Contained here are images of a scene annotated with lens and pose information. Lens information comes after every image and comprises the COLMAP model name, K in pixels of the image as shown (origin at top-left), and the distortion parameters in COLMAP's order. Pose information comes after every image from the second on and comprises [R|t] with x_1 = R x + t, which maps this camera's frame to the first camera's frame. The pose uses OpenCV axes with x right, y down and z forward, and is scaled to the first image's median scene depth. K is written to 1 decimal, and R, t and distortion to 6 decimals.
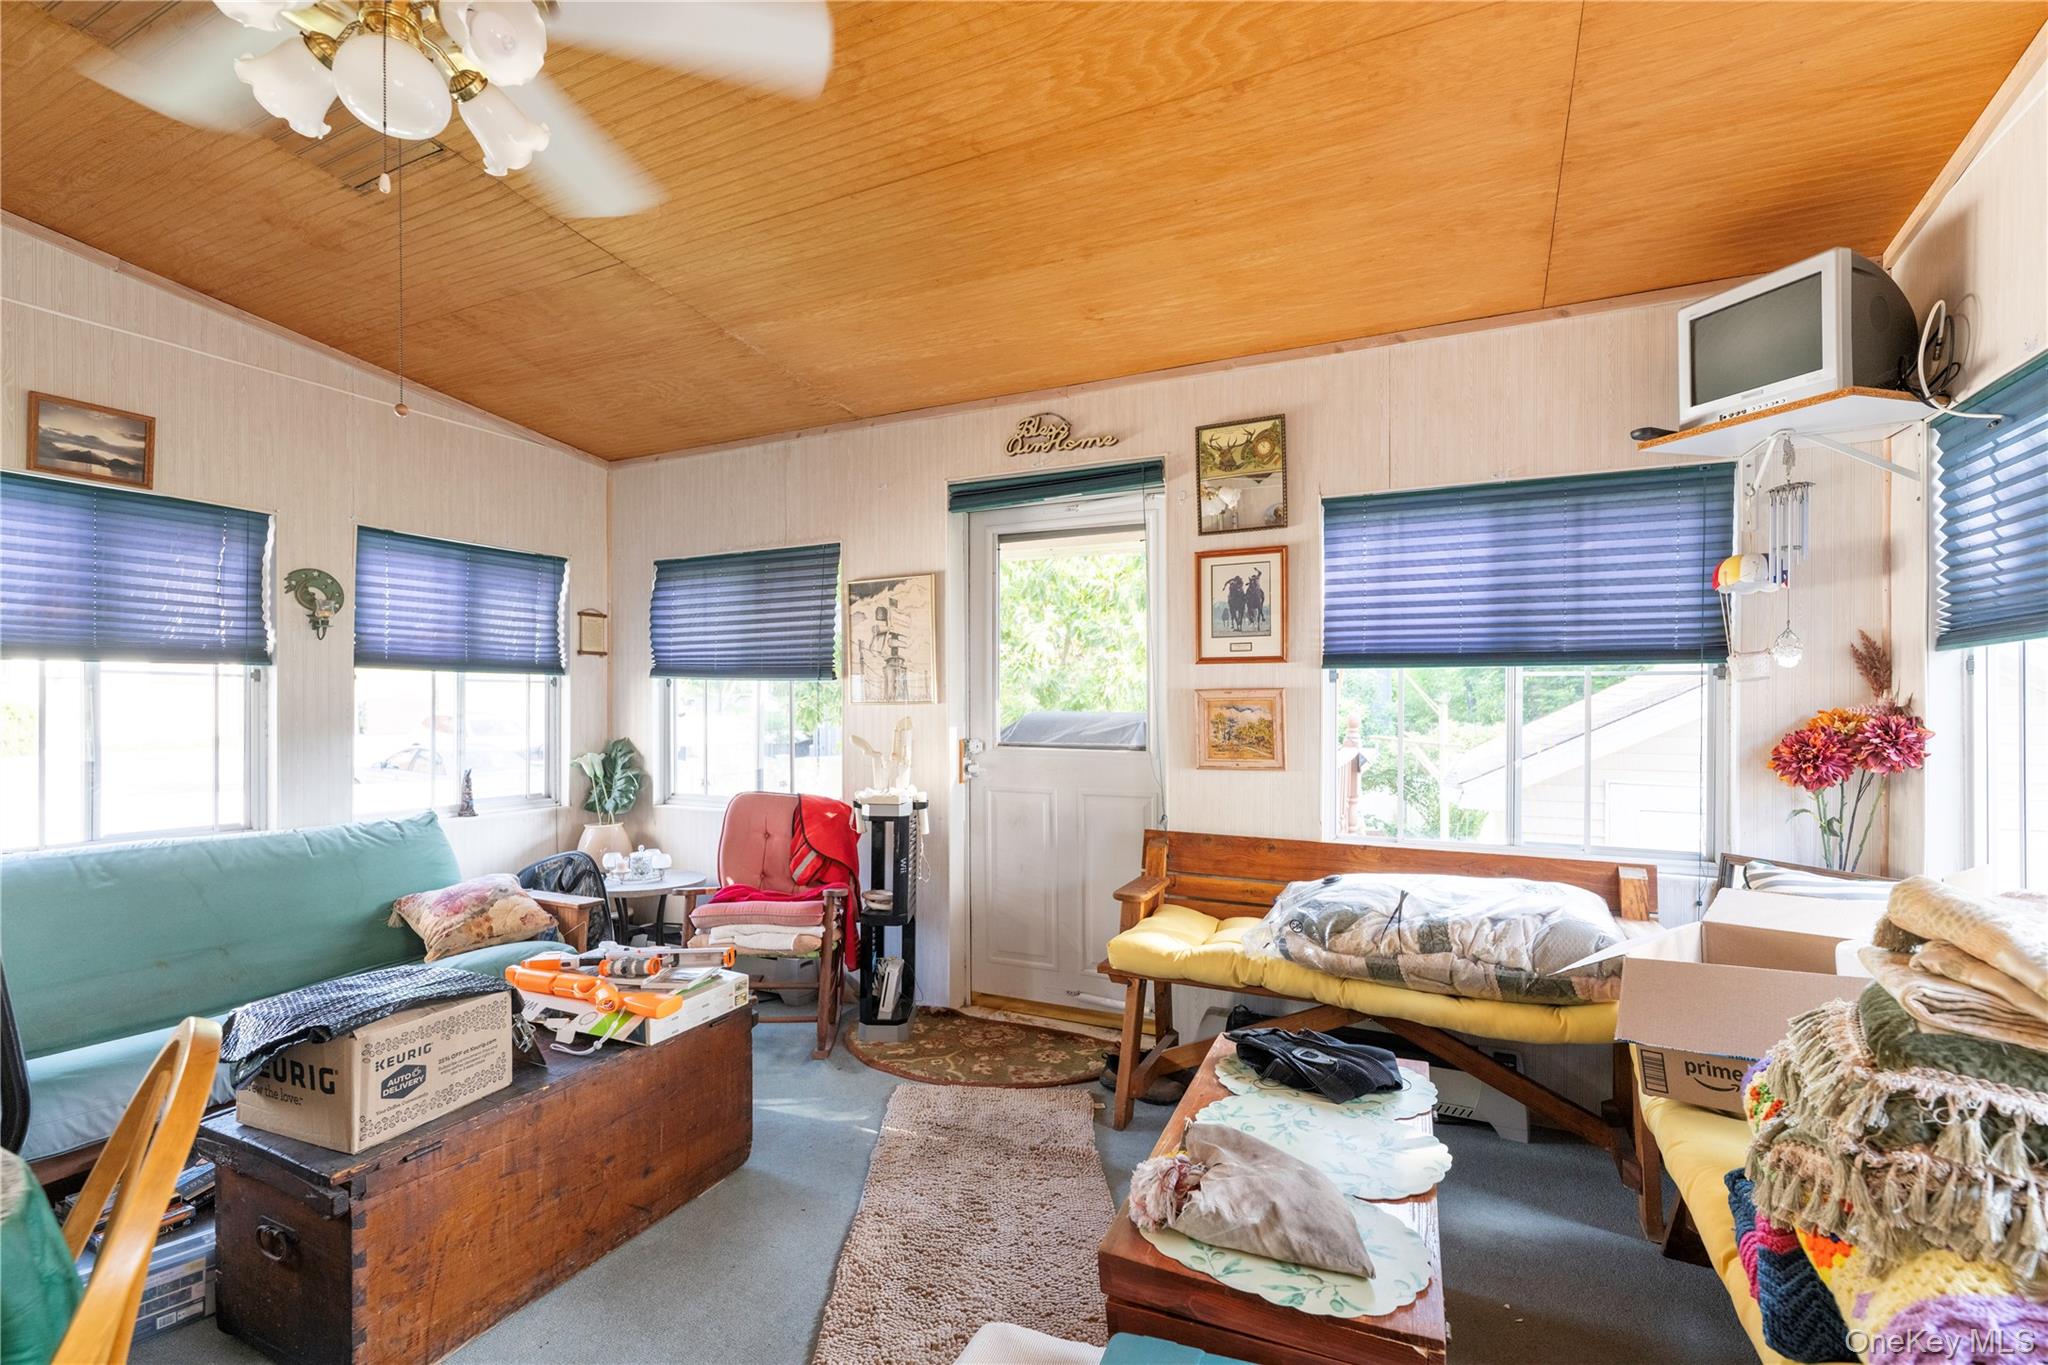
lens RADIAL K [[910.1, 0, 1026.2], [0, 910.1, 698.0], [0, 0, 1]] dist [-0.005813, -0.000406]
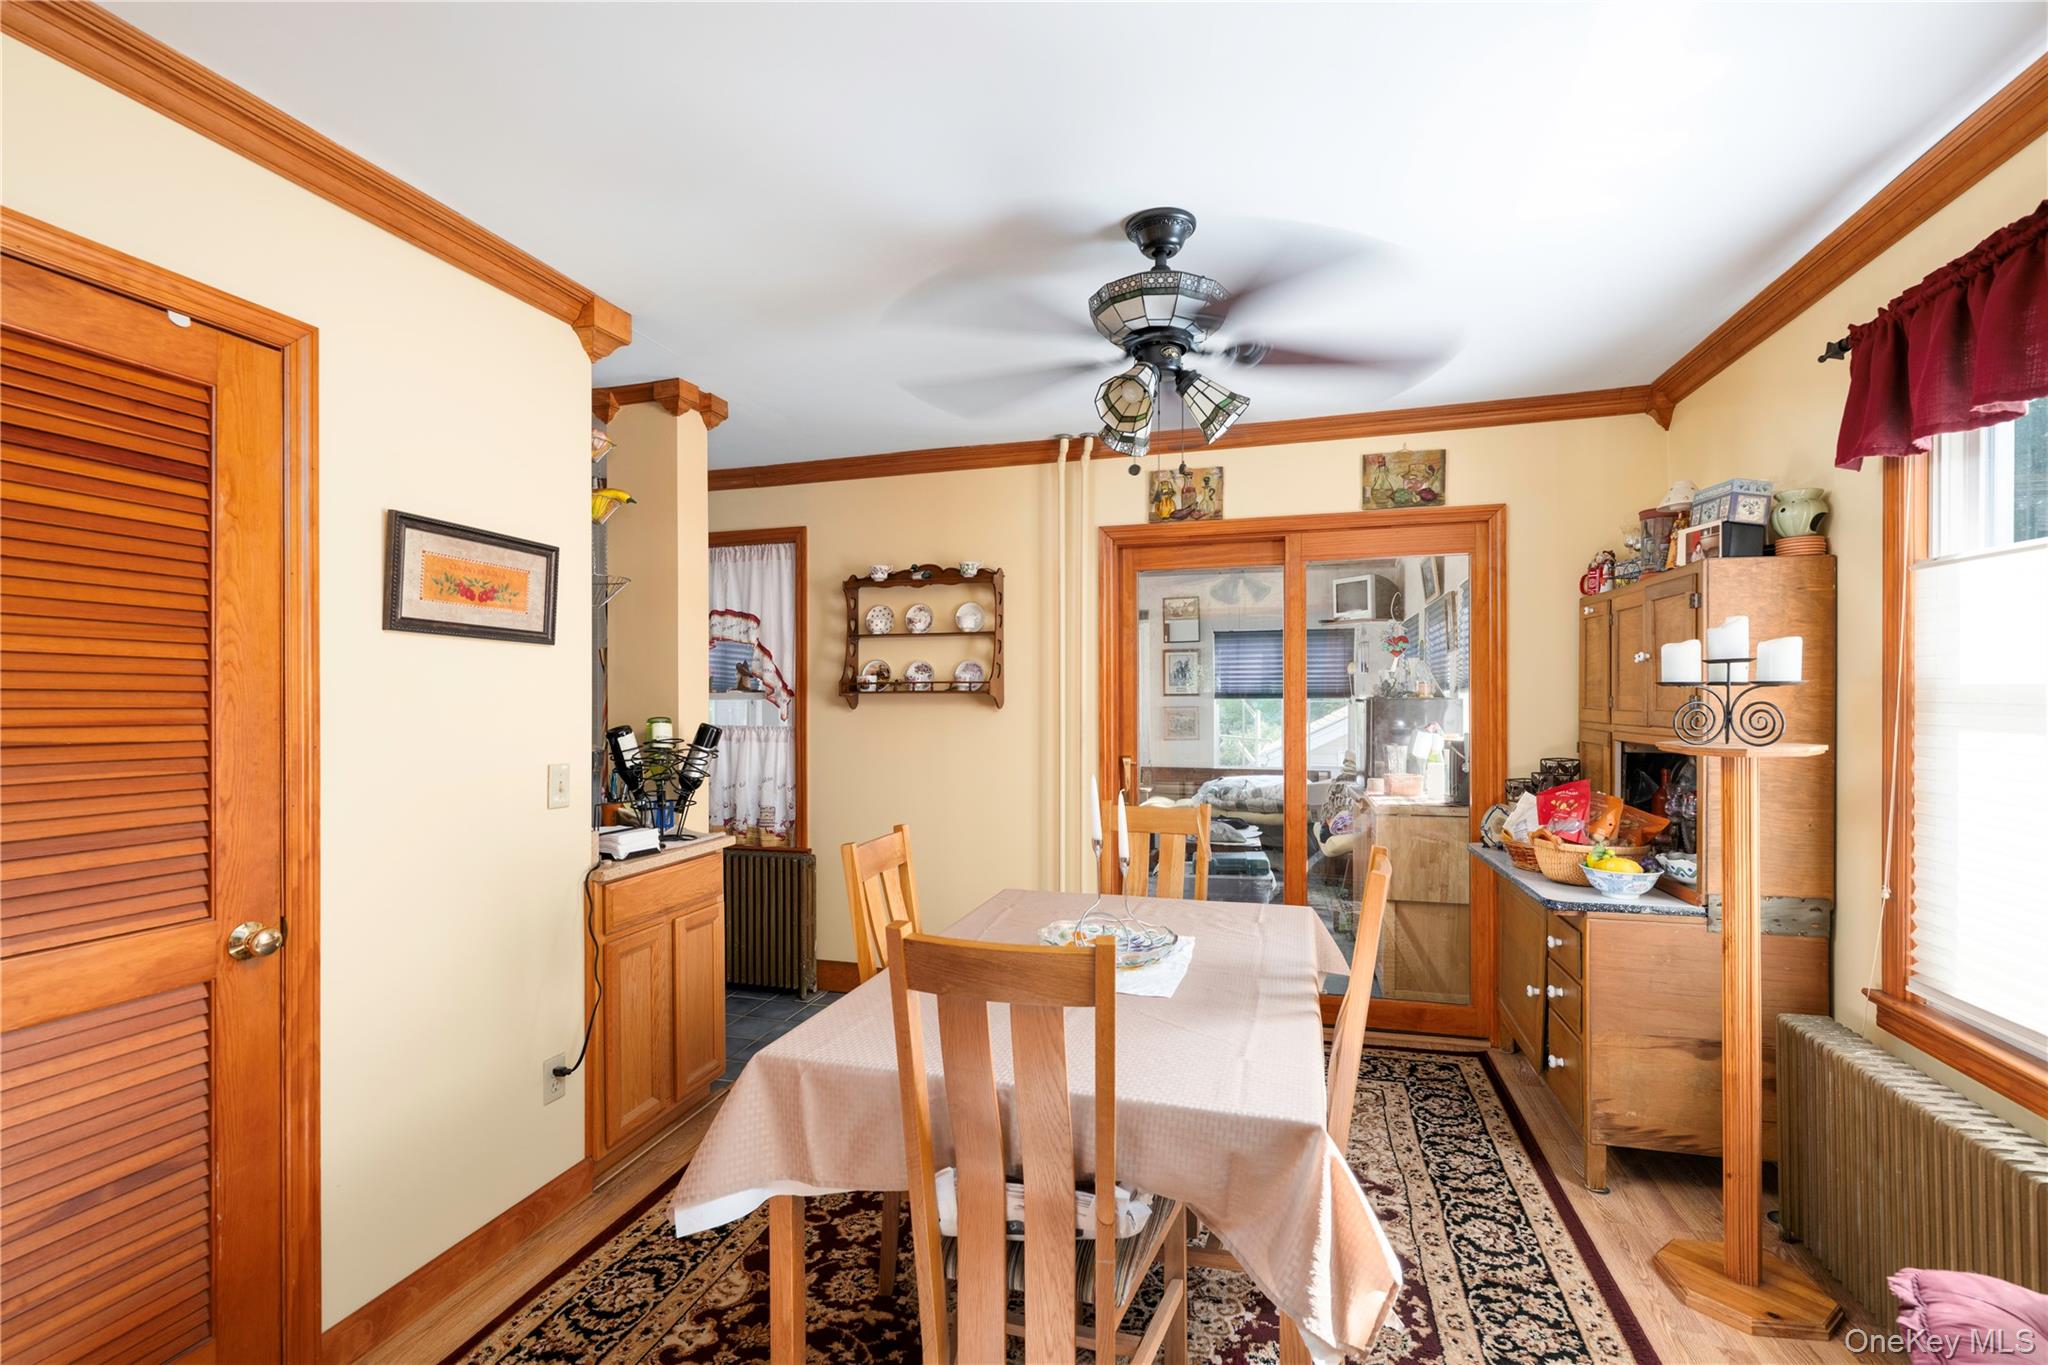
lens RADIAL K [[910.1, 0, 1021.7], [0, 910.1, 702.2], [0, 0, 1]] dist [-0.005813, -0.000406]
pose [[0.984268, -0.004773, 0.176615, -0.722095], [0.005065, 0.999986, -0.001203, -0.025373], [-0.176607, 0.002079, 0.984279, -1.555664]]
